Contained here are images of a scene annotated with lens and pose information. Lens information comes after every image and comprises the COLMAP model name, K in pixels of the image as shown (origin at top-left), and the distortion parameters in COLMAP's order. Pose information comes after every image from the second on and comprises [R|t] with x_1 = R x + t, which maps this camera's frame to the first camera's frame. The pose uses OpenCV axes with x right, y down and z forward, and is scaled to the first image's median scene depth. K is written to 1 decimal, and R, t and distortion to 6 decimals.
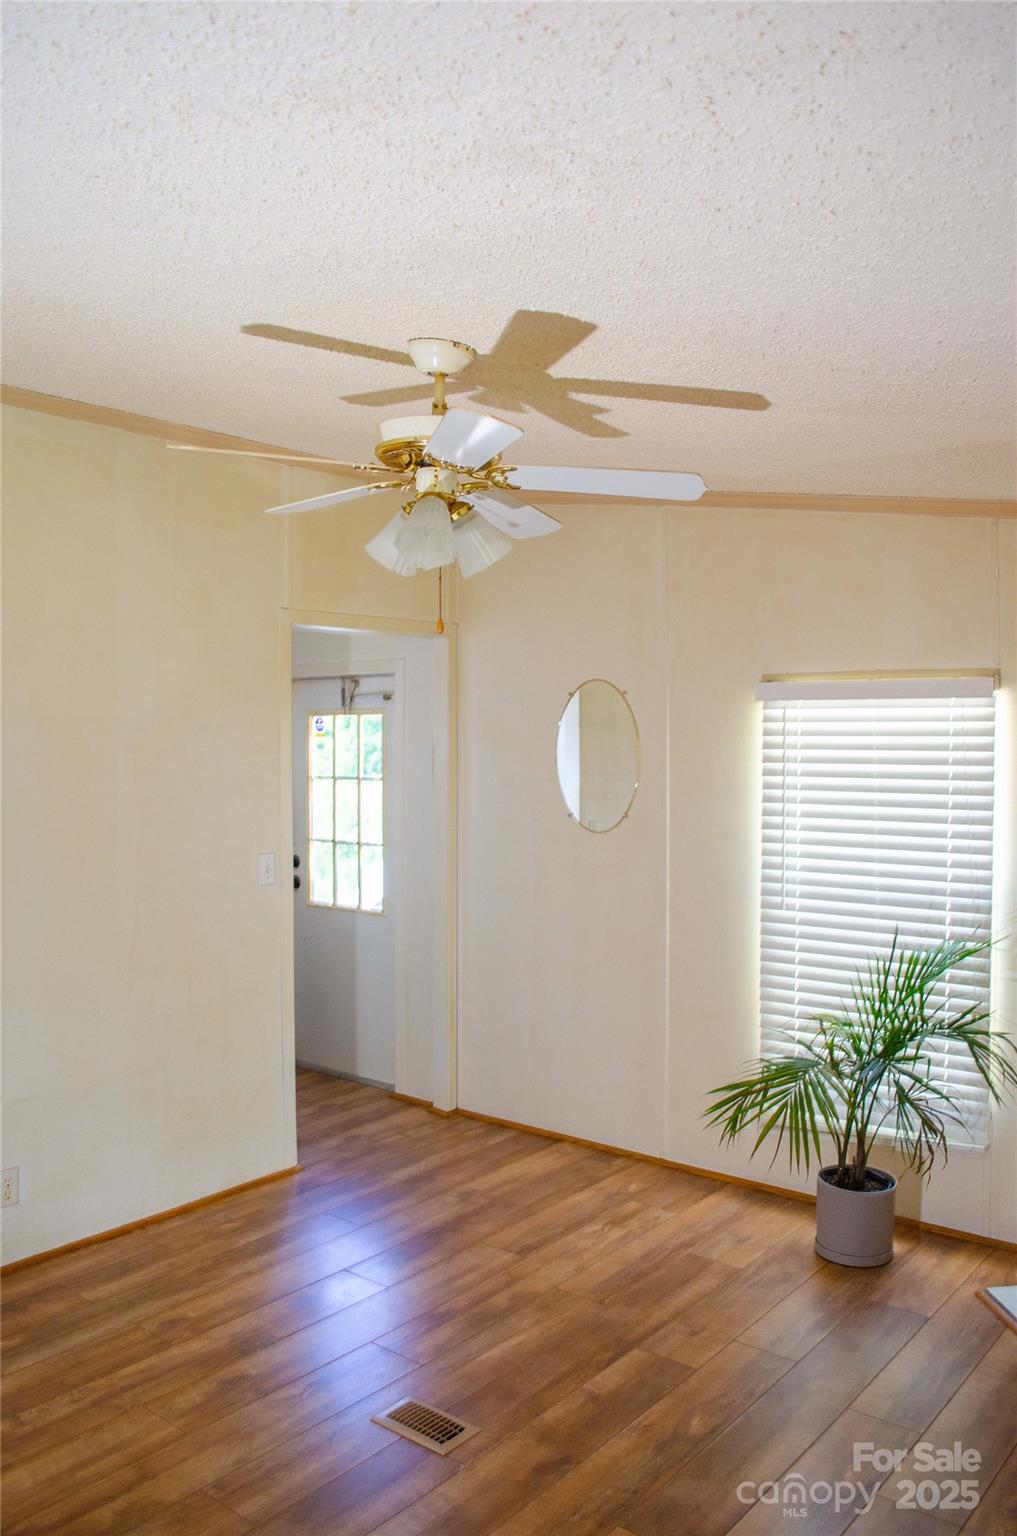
lens RADIAL K [[1211.8, 0, 511.1], [0, 1211.8, 758.6], [0, 0, 1]] dist [-0.079240, 0.006217]
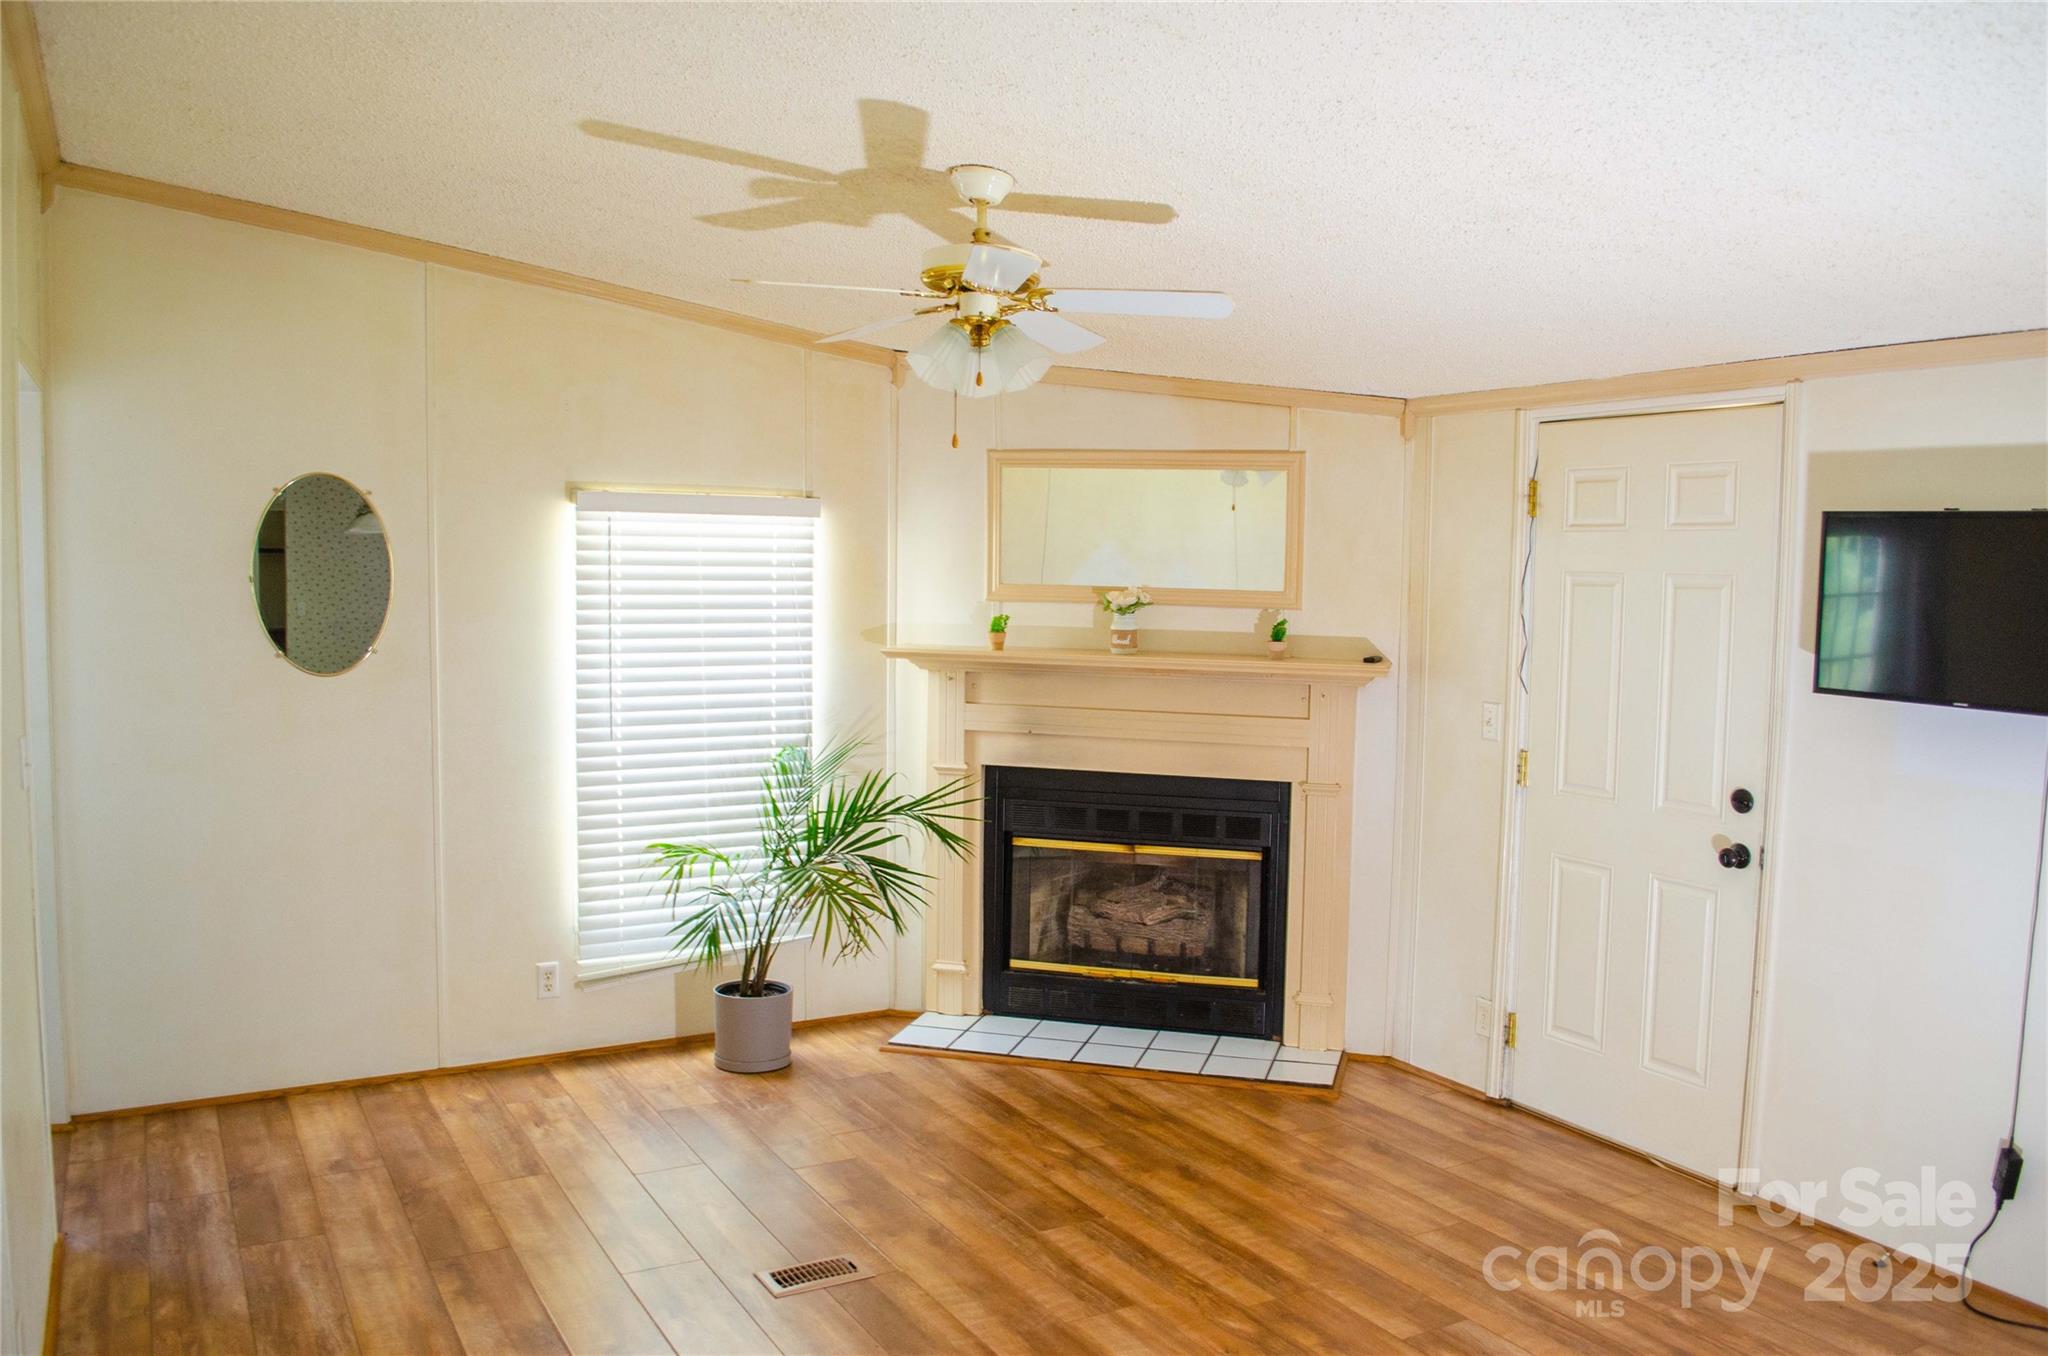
lens RADIAL K [[1615.8, 0, 1011.7], [0, 1615.8, 678.6], [0, 0, 1]] dist [-0.079240, 0.006217]
pose [[0.353308, -0.050895, 0.934122, -0.814466], [0.009802, 0.998666, 0.050704, 0.019838], [-0.935456, -0.008758, 0.353336, 0.285126]]
